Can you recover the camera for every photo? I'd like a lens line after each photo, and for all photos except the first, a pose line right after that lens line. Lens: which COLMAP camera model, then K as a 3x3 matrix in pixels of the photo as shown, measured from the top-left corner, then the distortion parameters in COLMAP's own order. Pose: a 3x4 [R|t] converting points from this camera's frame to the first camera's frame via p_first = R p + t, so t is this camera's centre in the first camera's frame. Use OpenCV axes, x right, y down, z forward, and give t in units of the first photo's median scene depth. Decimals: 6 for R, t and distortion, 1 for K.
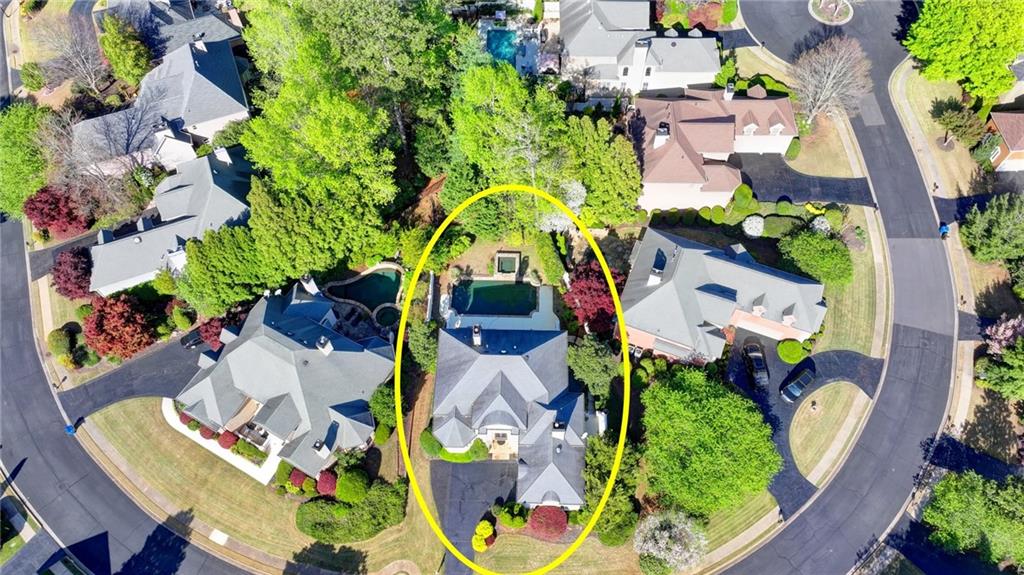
lens RADIAL K [[719.4, 0, 518.1], [0, 719.4, 285.8], [0, 0, 1]] dist [-0.011109, 0.031318]
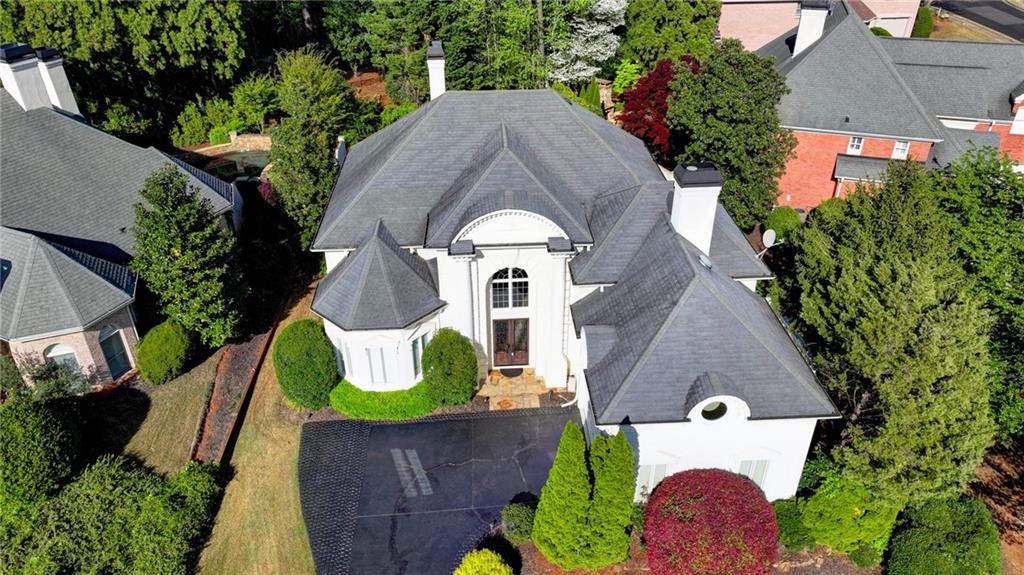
lens RADIAL K [[719.4, 0, 518.1], [0, 719.4, 285.8], [0, 0, 1]] dist [-0.011109, 0.031318]
pose [[0.995979, -0.043881, 0.078099, -0.043273], [0.075008, 0.885140, -0.459240, 0.321194], [-0.048977, 0.463252, 0.884872, 0.622686]]
